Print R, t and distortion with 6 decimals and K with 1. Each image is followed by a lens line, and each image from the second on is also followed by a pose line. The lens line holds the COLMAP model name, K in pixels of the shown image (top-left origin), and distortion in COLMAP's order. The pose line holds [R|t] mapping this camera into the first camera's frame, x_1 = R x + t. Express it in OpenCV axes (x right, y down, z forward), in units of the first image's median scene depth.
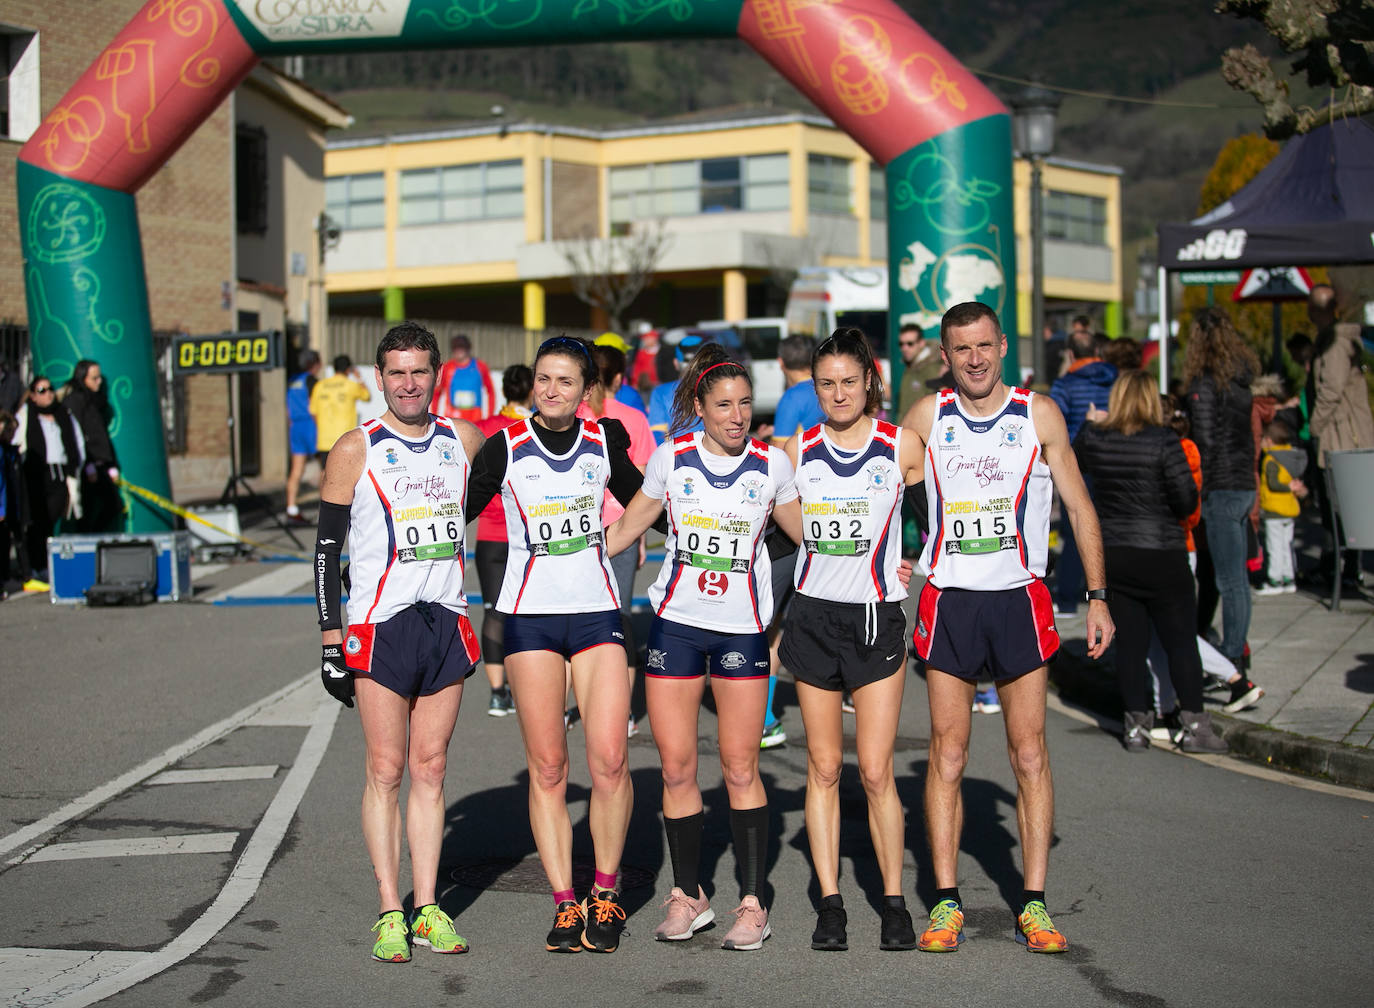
lens RADIAL K [[2898.6, 0, 687.0], [0, 2898.6, 504.0], [0, 0, 1]] dist [-0.289079, -0.066873]
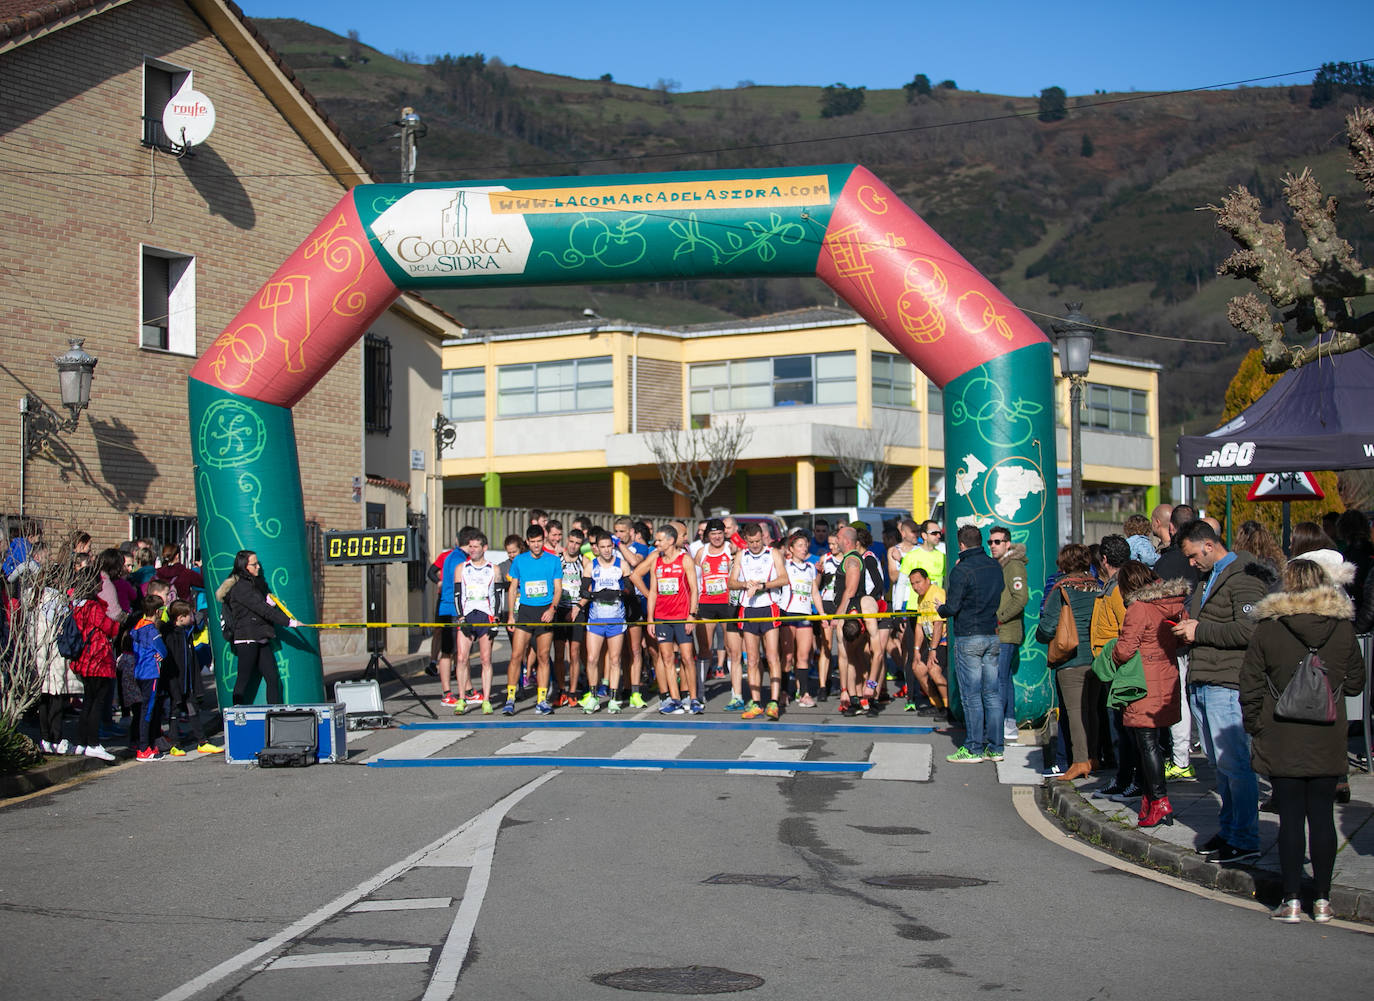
lens RADIAL K [[2898.6, 0, 687.0], [0, 2898.6, 500.5], [0, 0, 1]] dist [-0.289079, -0.066873]
pose [[0.999795, 0.001385, -0.020203, -0.010456], [-0.002513, 0.998434, -0.055889, -0.006909], [0.020094, 0.055929, 0.998233, -0.157069]]
